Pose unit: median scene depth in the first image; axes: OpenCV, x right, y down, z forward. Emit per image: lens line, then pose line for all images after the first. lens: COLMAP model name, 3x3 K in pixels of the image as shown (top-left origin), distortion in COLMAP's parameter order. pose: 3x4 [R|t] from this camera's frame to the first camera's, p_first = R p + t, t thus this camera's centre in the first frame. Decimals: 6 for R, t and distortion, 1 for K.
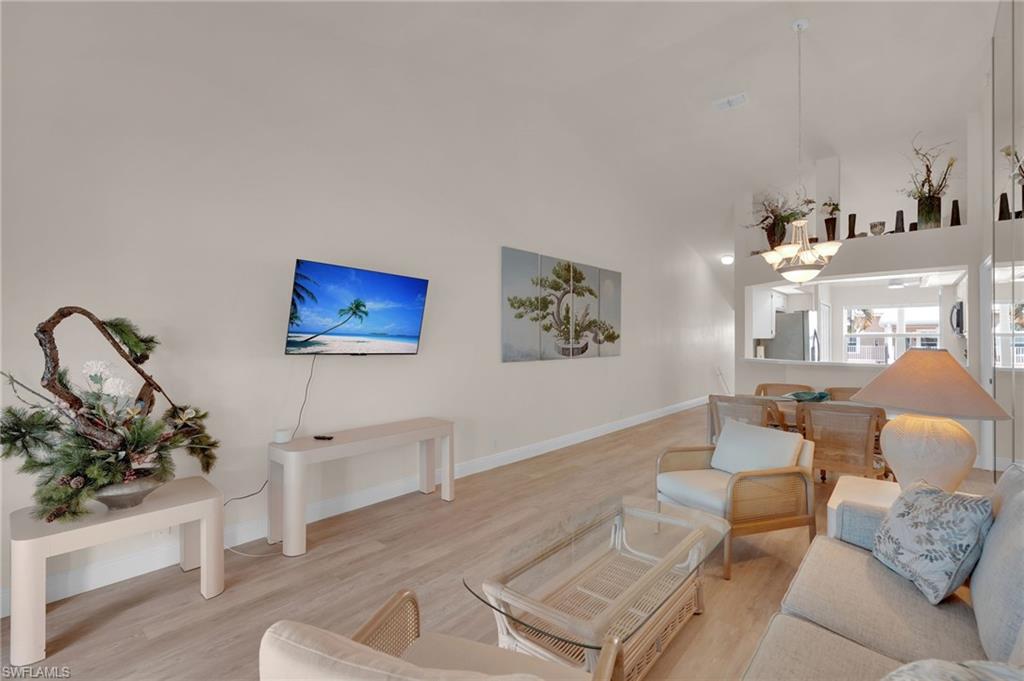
lens RADIAL K [[462.8, 0, 512.0], [0, 462.8, 340.5], [0, 0, 1]] dist [-0.000487, -0.000033]
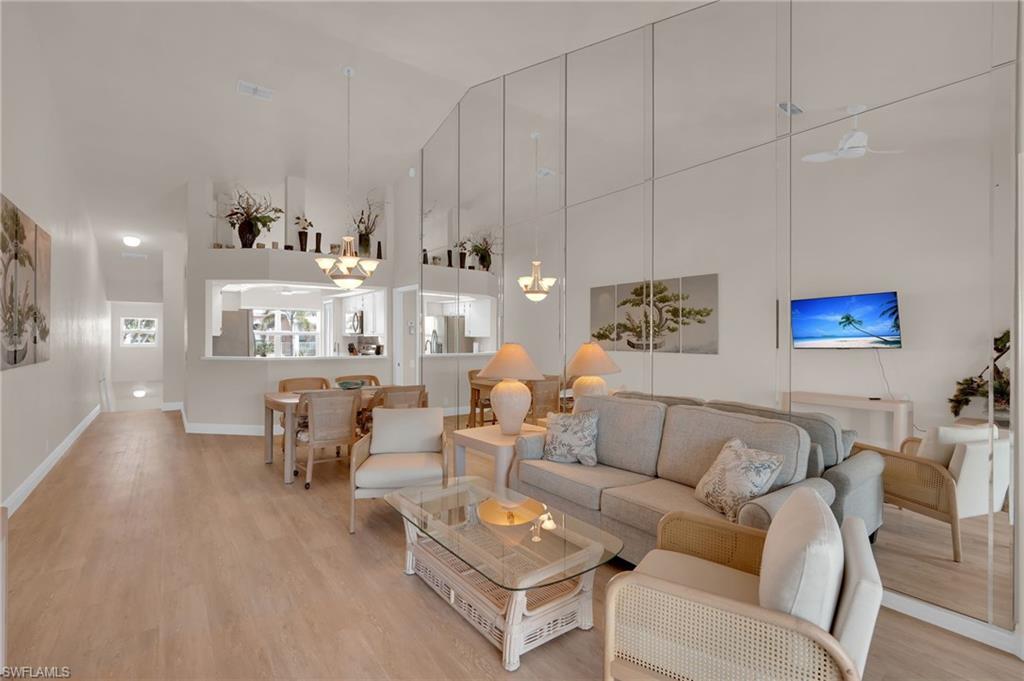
lens RADIAL K [[462.8, 0, 512.0], [0, 462.8, 340.5], [0, 0, 1]] dist [-0.000487, -0.000033]
pose [[0.211376, -0.006131, 0.977386, -0.339026], [-0.001088, 0.999978, 0.006508, -0.002062], [-0.977404, -0.002439, 0.211364, 0.260490]]
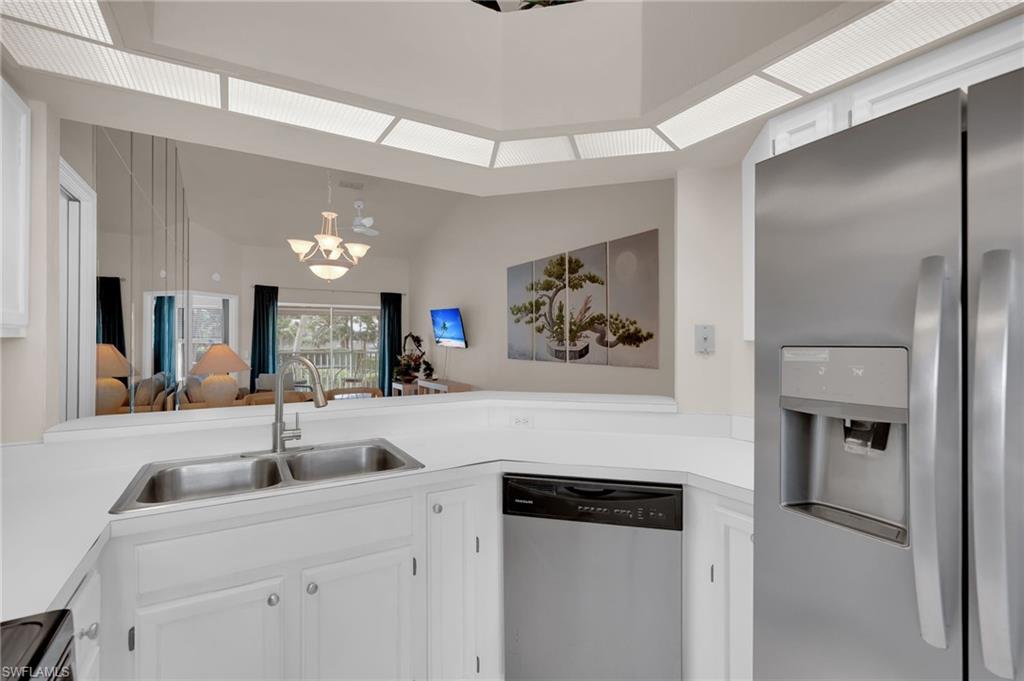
lens RADIAL K [[462.8, 0, 512.0], [0, 462.8, 340.5], [0, 0, 1]] dist [-0.000487, -0.000033]
pose [[-0.311944, -0.000703, -0.950100, 1.054940], [-0.004606, 0.999989, 0.000773, -0.003402], [0.950089, 0.004617, -0.311944, 1.247014]]
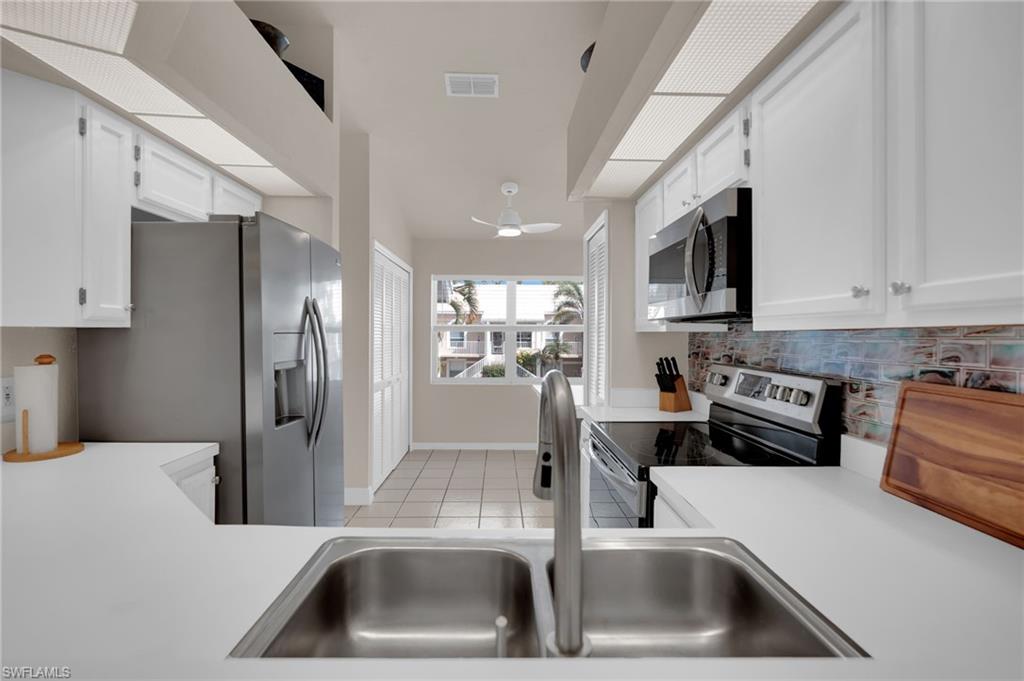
lens RADIAL K [[462.8, 0, 512.0], [0, 462.8, 340.5], [0, 0, 1]] dist [-0.000487, -0.000033]
pose [[0.739229, -0.003903, 0.673442, 0.742029], [-0.002982, 0.999954, 0.009069, -0.001557], [-0.673447, -0.008712, 0.739184, 0.942202]]
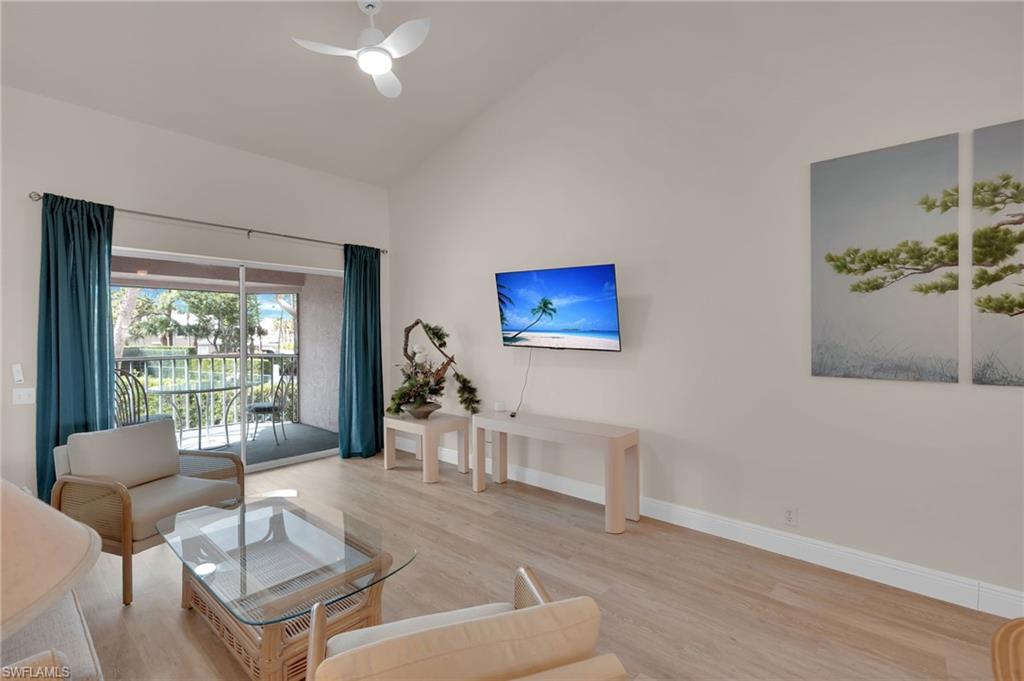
lens RADIAL K [[453.9, 0, 512.0], [0, 453.9, 340.5], [0, 0, 1]] dist [-0.001106, 0.000009]
pose [[0.001172, 0.014907, -0.999888, 0.457720], [0.002278, 0.999886, 0.014910, -0.003571], [0.999997, -0.002296, 0.001138, 0.570077]]
